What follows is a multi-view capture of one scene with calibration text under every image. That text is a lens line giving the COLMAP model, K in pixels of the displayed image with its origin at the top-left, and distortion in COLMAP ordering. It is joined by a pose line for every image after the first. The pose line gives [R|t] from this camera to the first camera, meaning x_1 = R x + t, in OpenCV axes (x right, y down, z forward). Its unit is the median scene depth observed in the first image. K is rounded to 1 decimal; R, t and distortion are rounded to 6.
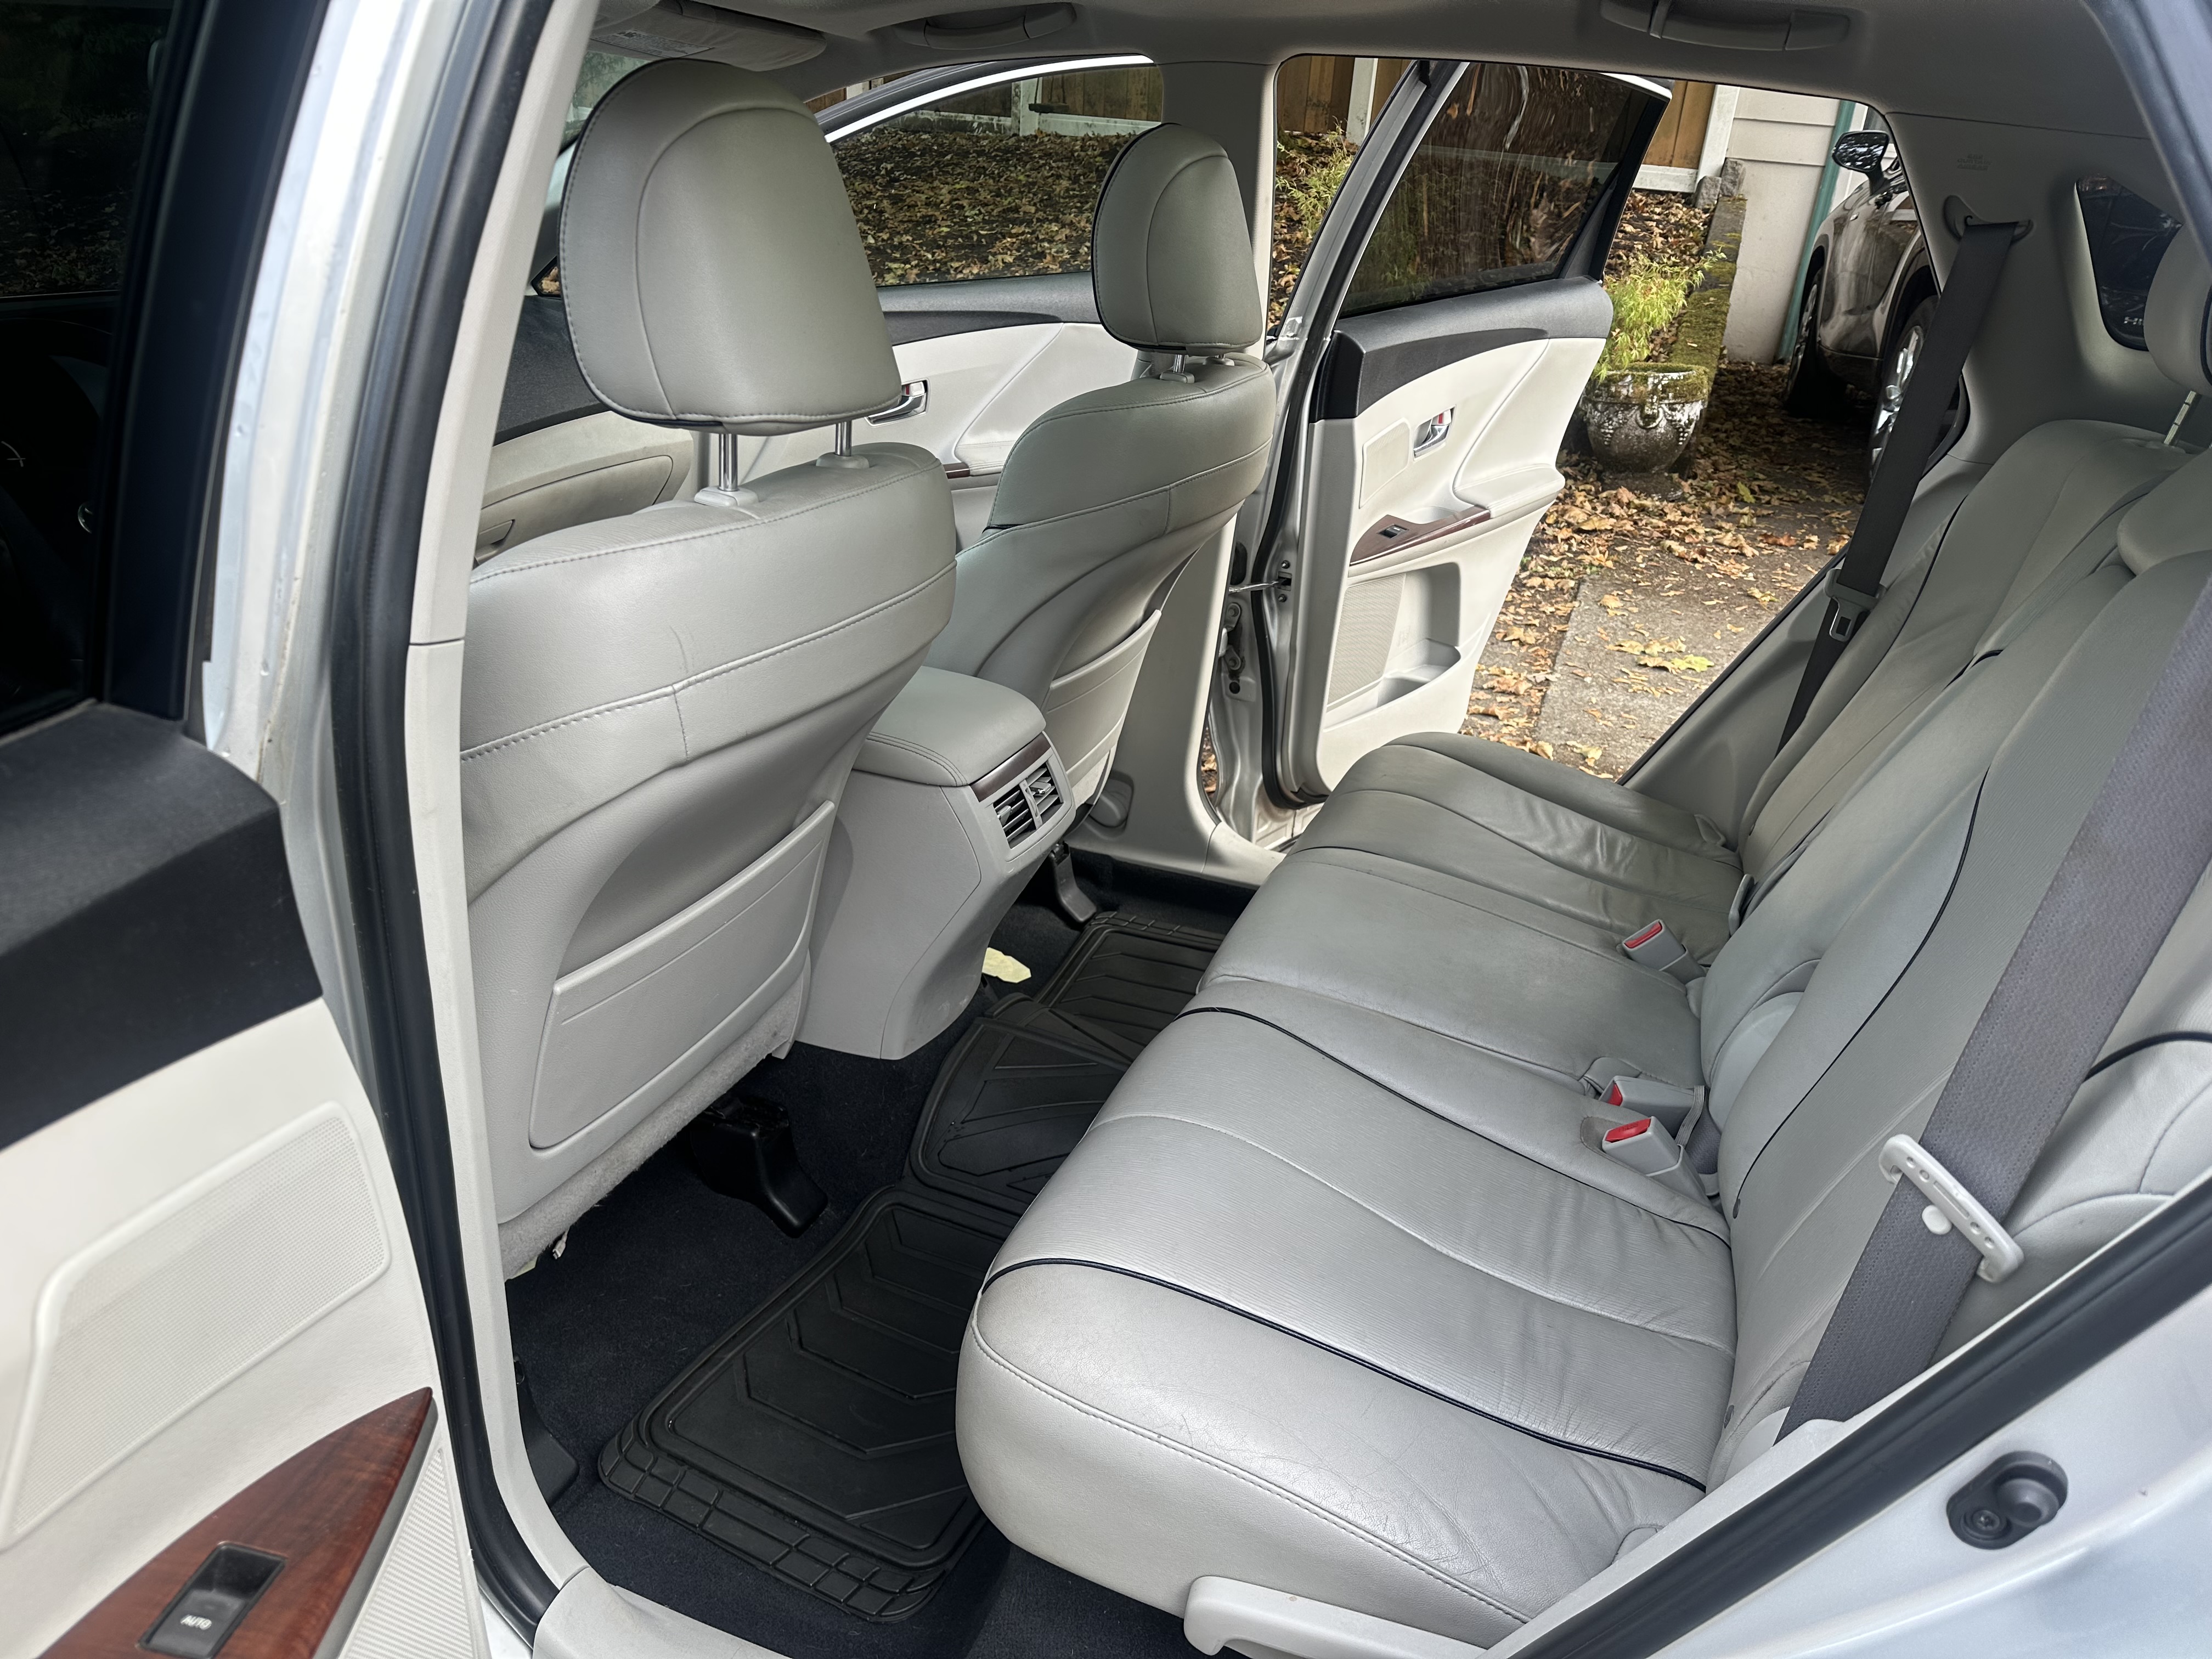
lens RADIAL K [[1551.2, 0, 1111.1], [0, 1551.2, 832.6], [0, 0, 1]] dist [0.013563, -0.012468]
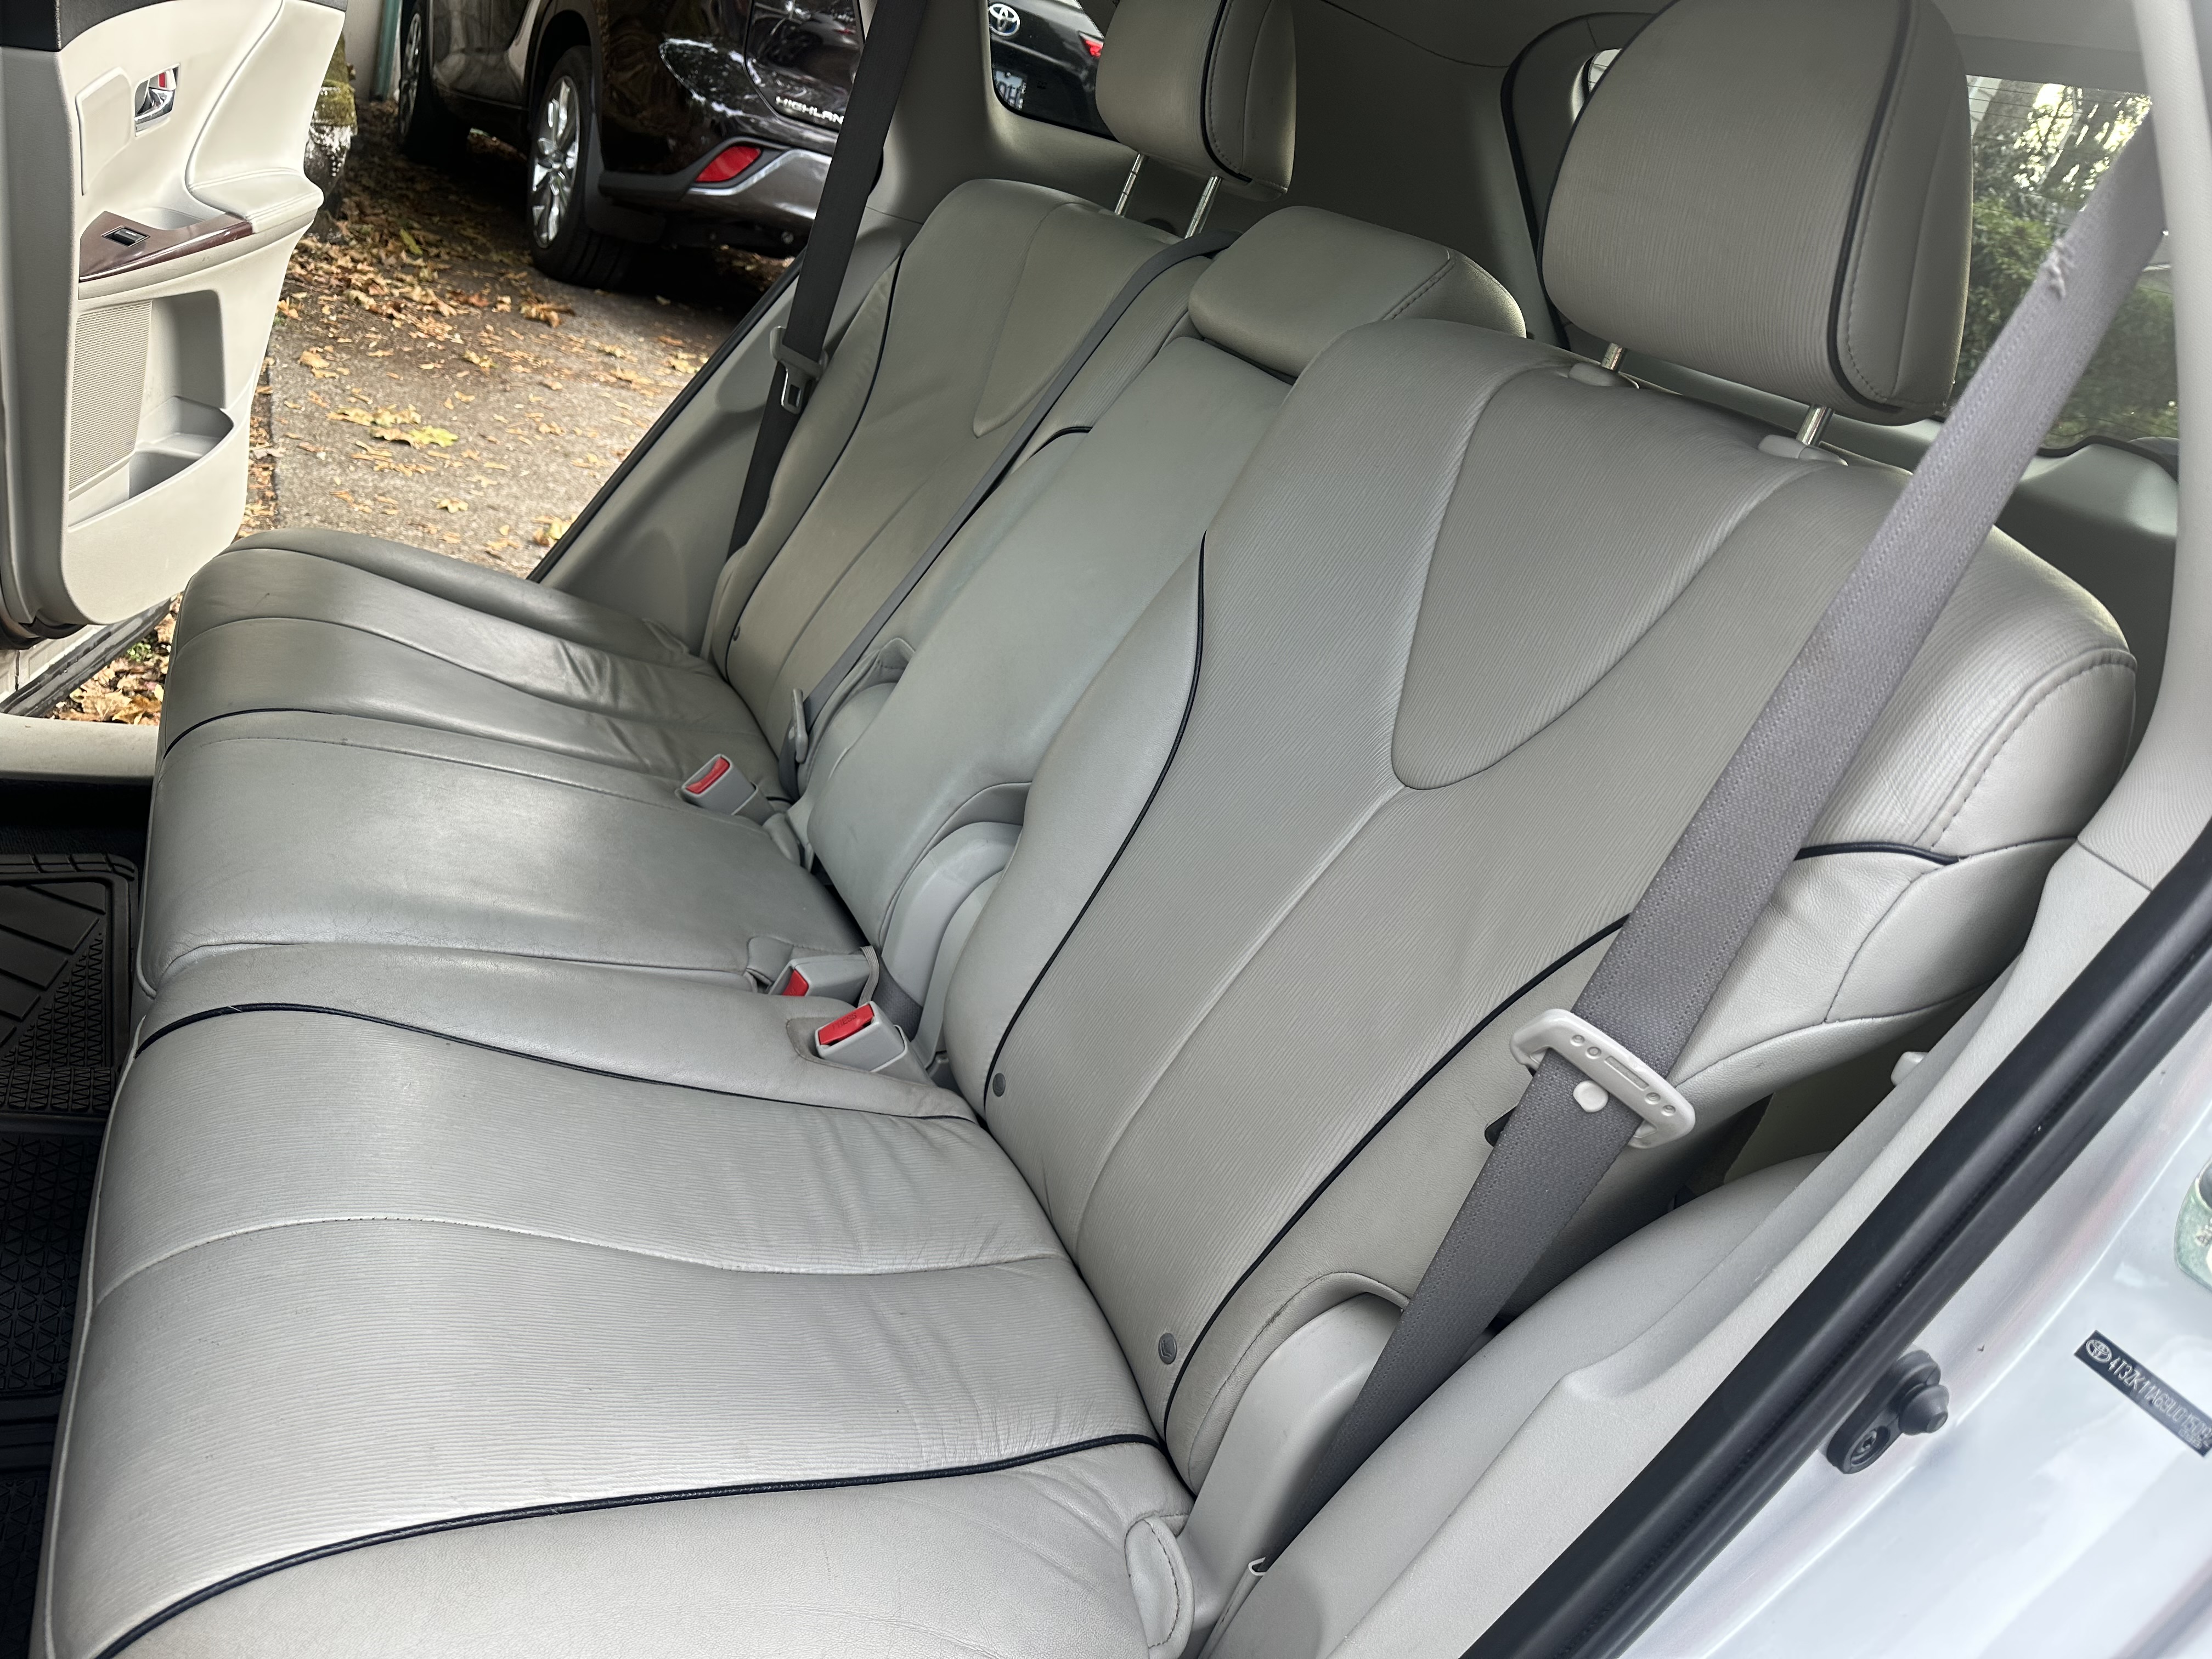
lens RADIAL K [[1551.2, 0, 1097.8], [0, 1551.2, 829.3], [0, 0, 1]] dist [0.013563, -0.012468]
pose [[0.673705, -0.176342, 0.717653, -0.047082], [0.075791, 0.982479, 0.170265, -0.012242], [-0.735104, -0.060317, 0.675266, 0.121622]]
